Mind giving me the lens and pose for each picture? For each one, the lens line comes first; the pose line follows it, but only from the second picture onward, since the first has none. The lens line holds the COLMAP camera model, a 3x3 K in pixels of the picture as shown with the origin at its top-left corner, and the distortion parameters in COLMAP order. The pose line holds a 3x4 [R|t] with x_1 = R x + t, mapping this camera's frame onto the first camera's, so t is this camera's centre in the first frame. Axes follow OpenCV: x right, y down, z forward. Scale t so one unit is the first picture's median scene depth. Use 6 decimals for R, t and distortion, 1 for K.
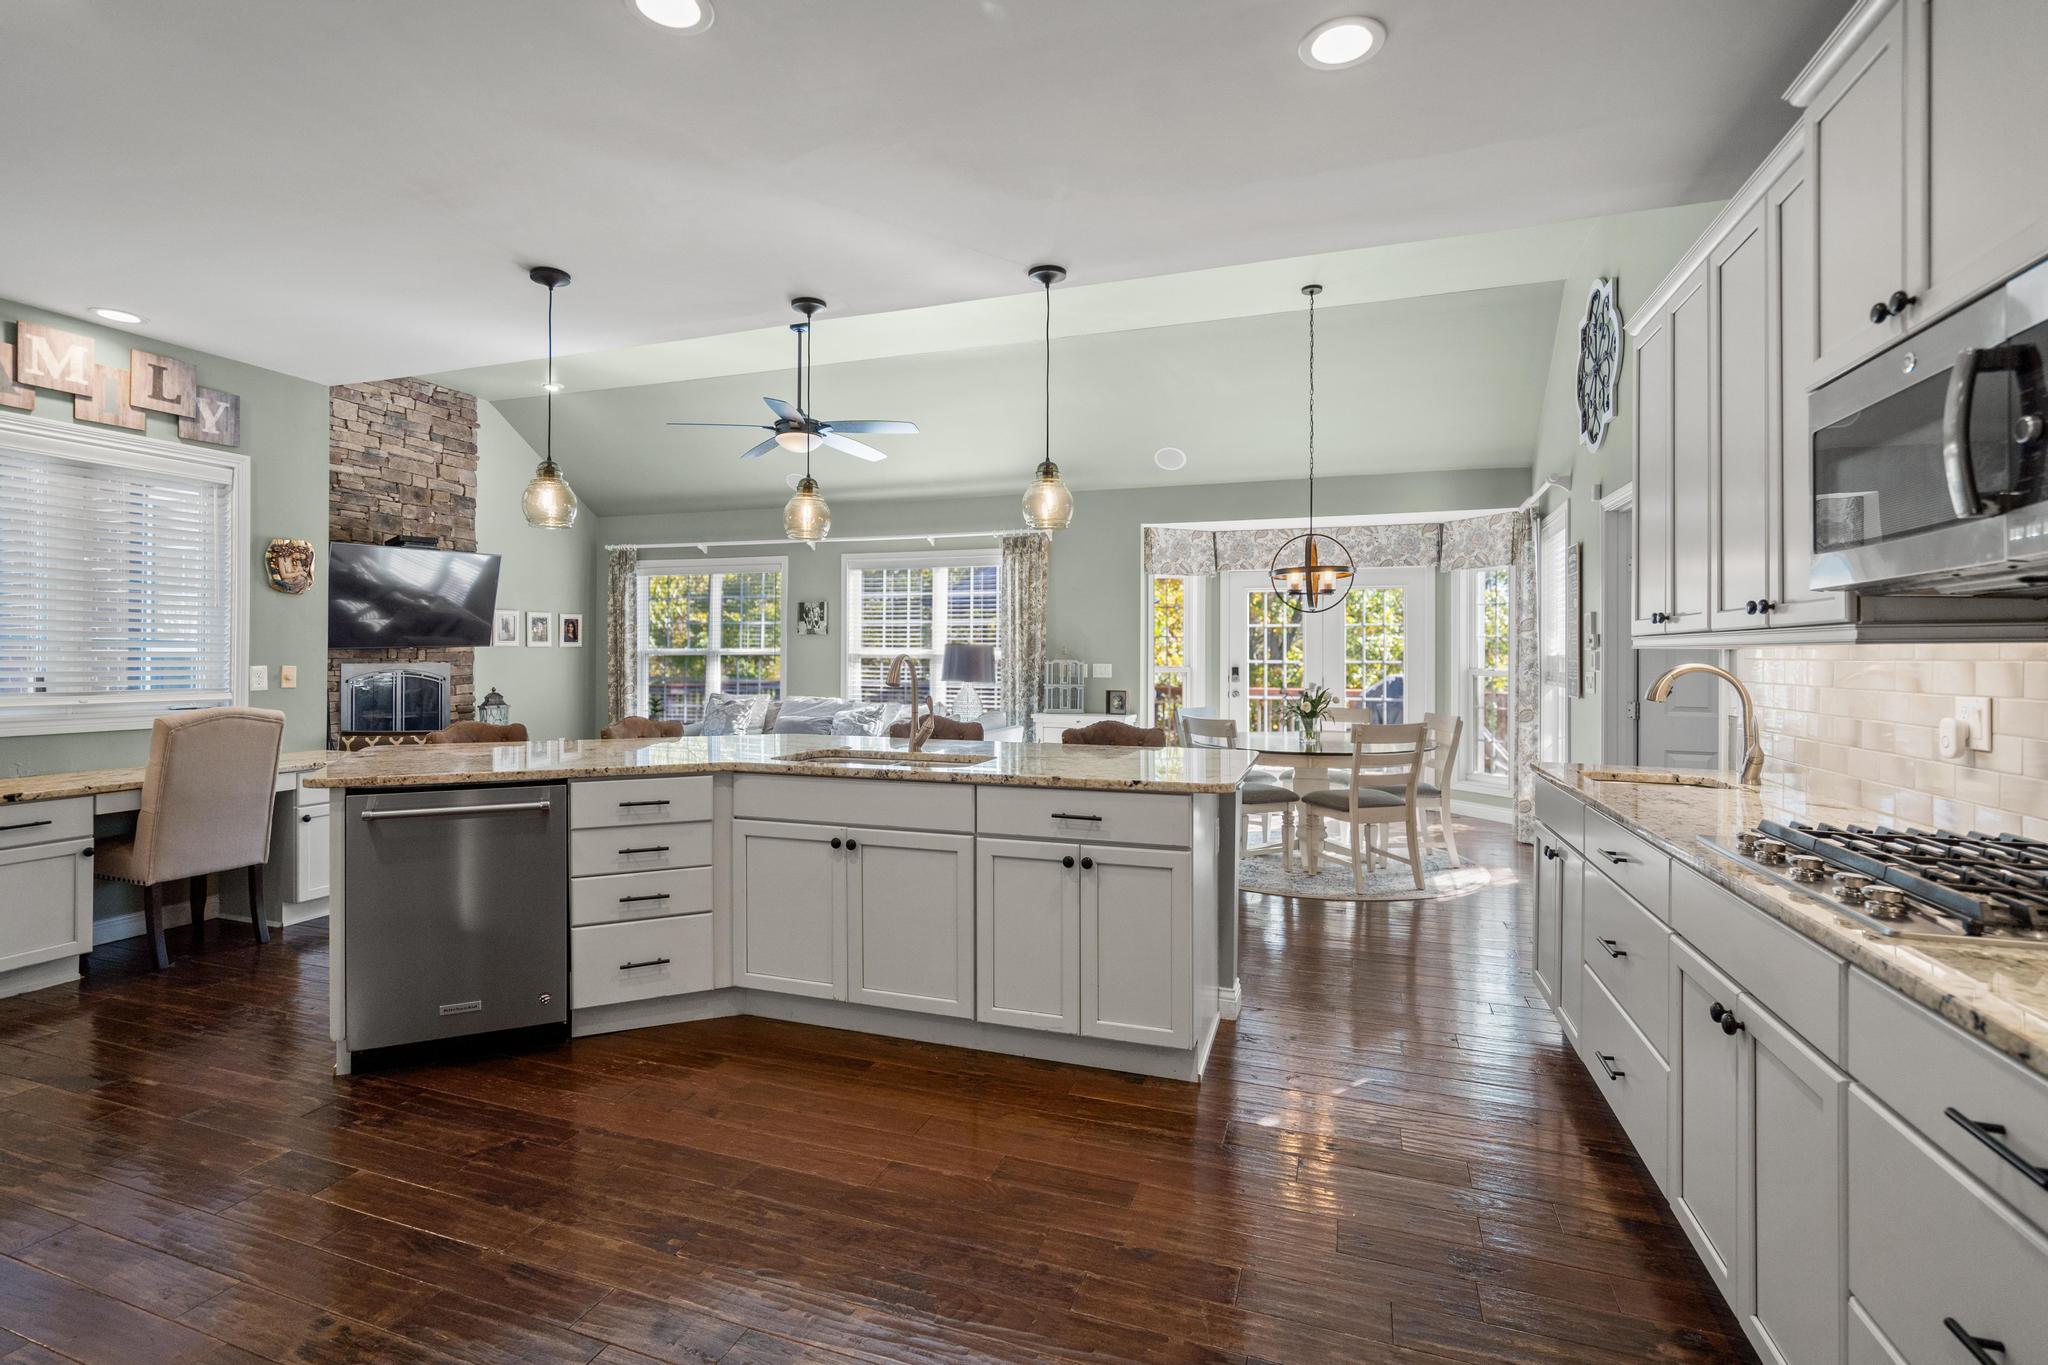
lens RADIAL K [[953.7, 0, 1007.9], [0, 953.7, 662.5], [0, 0, 1]] dist [-0.005899, 0.003483]
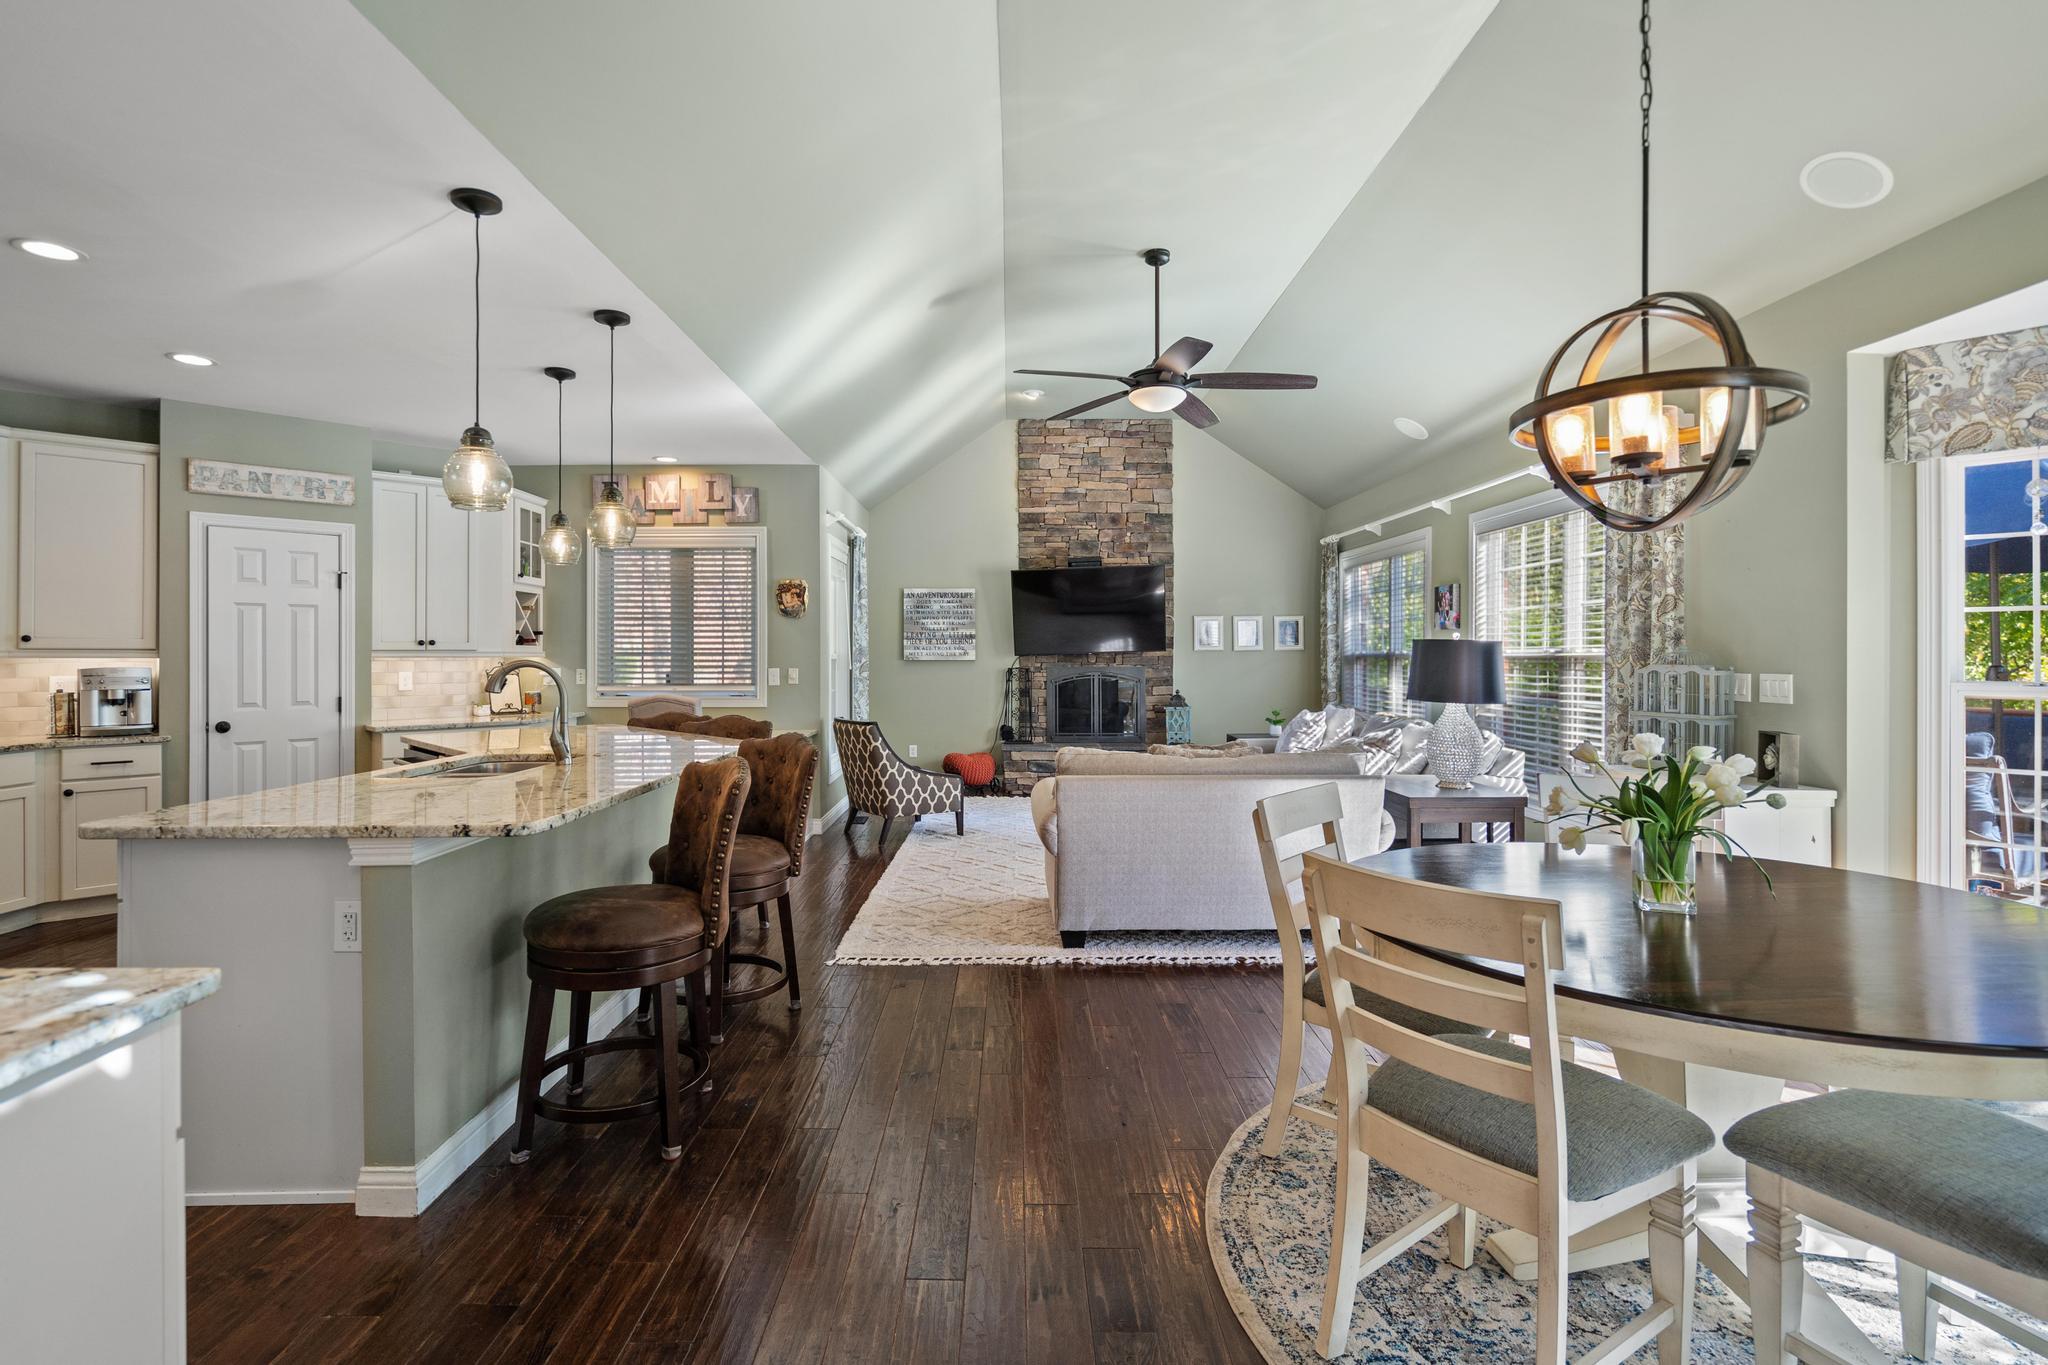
lens RADIAL K [[953.7, 0, 1003.2], [0, 953.7, 650.4], [0, 0, 1]] dist [-0.005899, 0.003483]
pose [[0.337678, -0.012188, -0.941183, 0.406848], [-0.002127, 0.999904, -0.013712, -0.002950], [0.941259, 0.006633, 0.337620, 0.481901]]
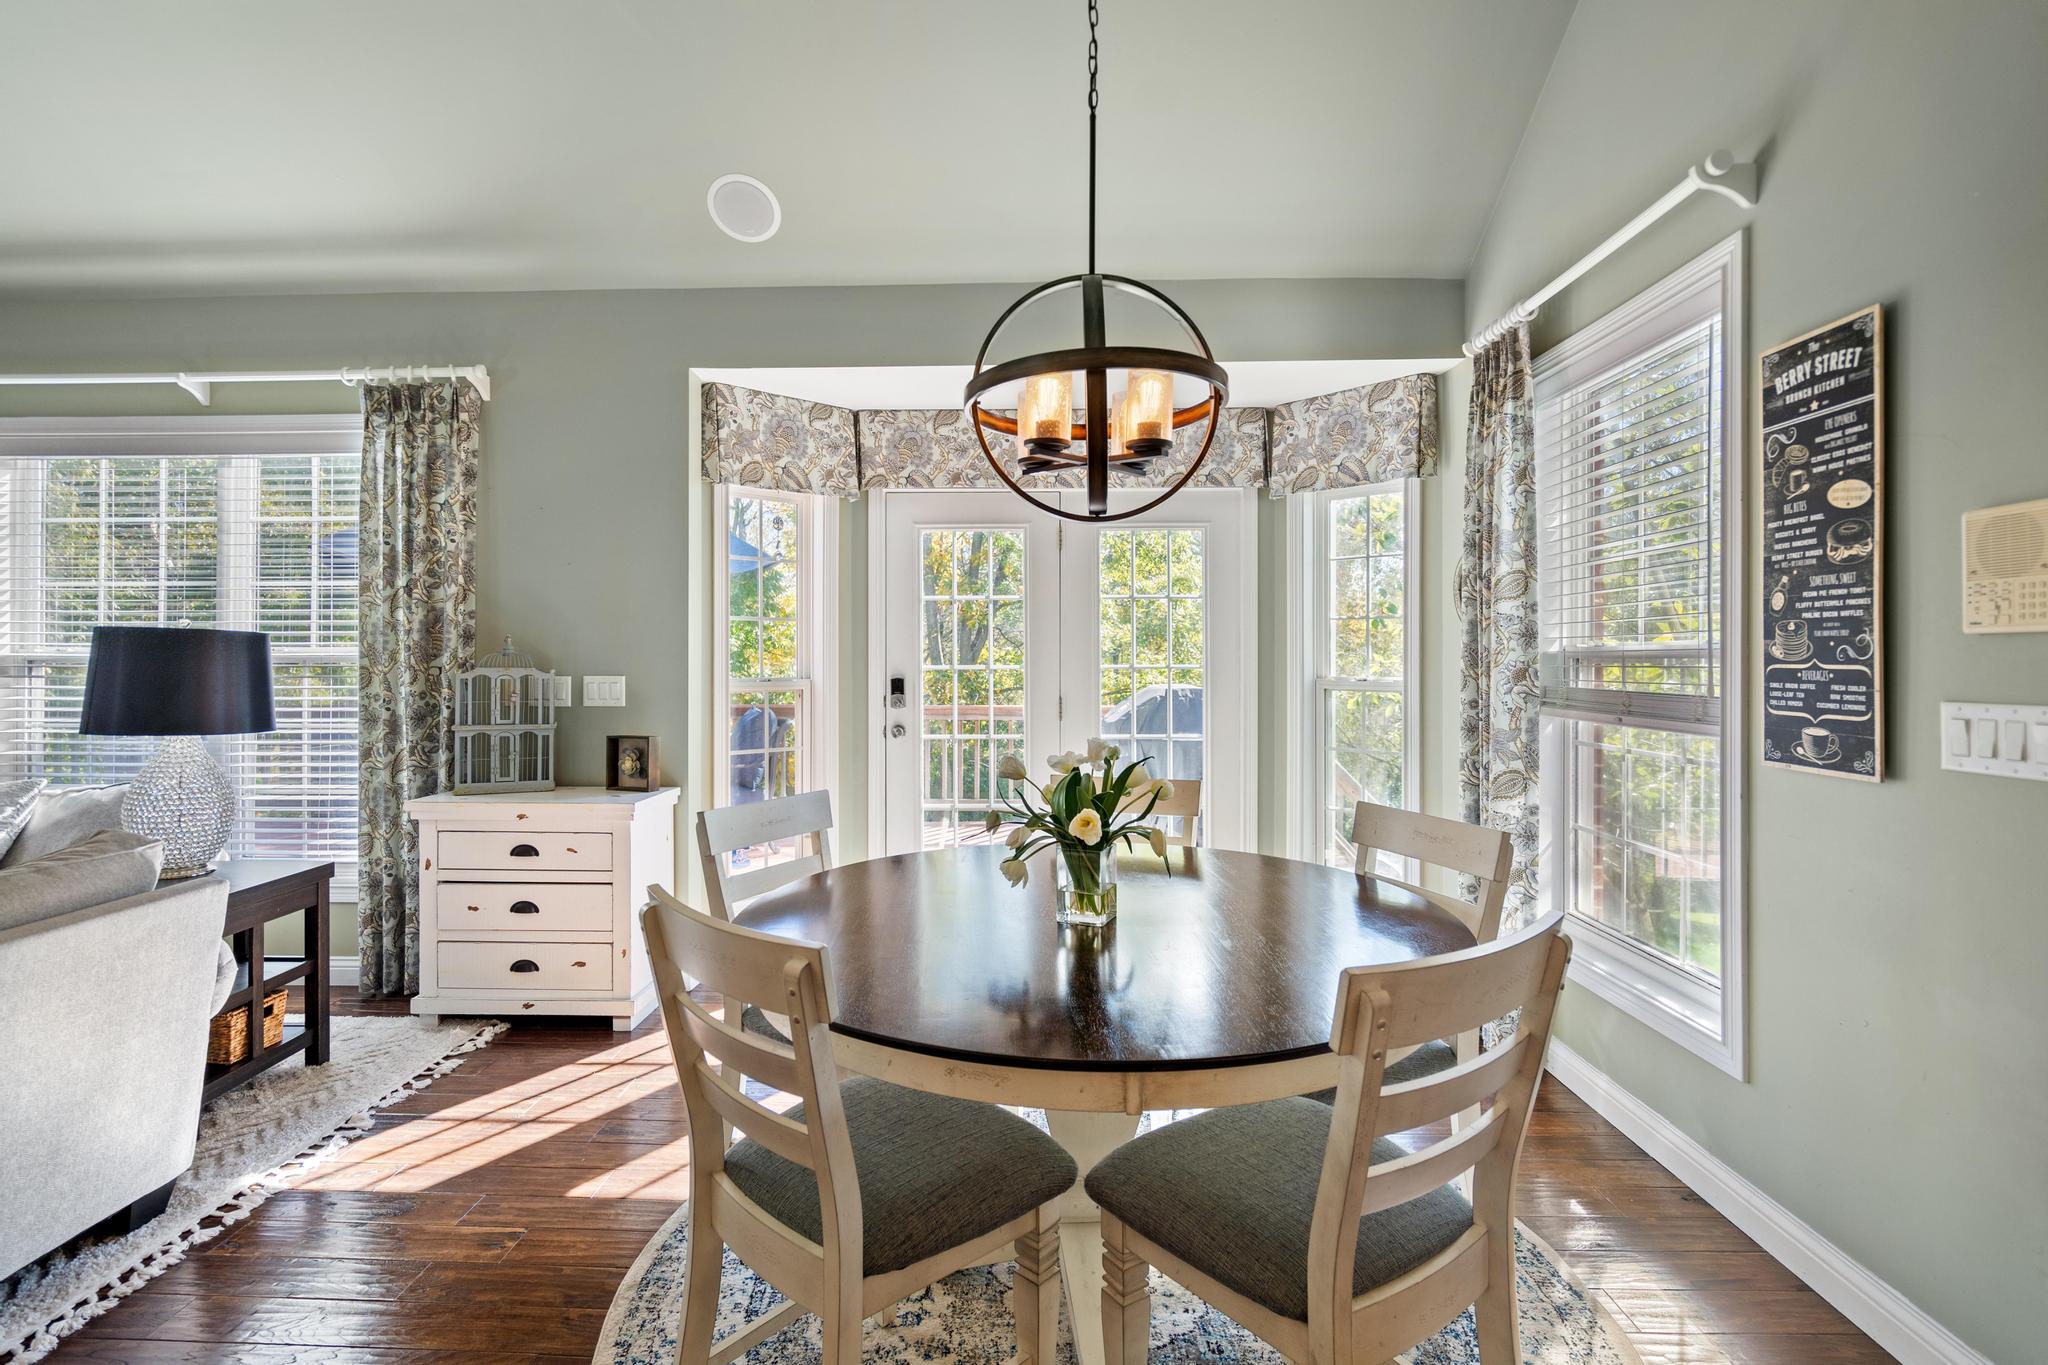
lens RADIAL K [[953.7, 0, 1008.1], [0, 953.7, 661.6], [0, 0, 1]] dist [-0.005899, 0.003483]
pose [[0.949424, -0.008200, 0.313890, 0.137074], [0.008342, 0.999965, 0.000890, -0.004168], [-0.313886, 0.001774, 0.949459, 0.508589]]
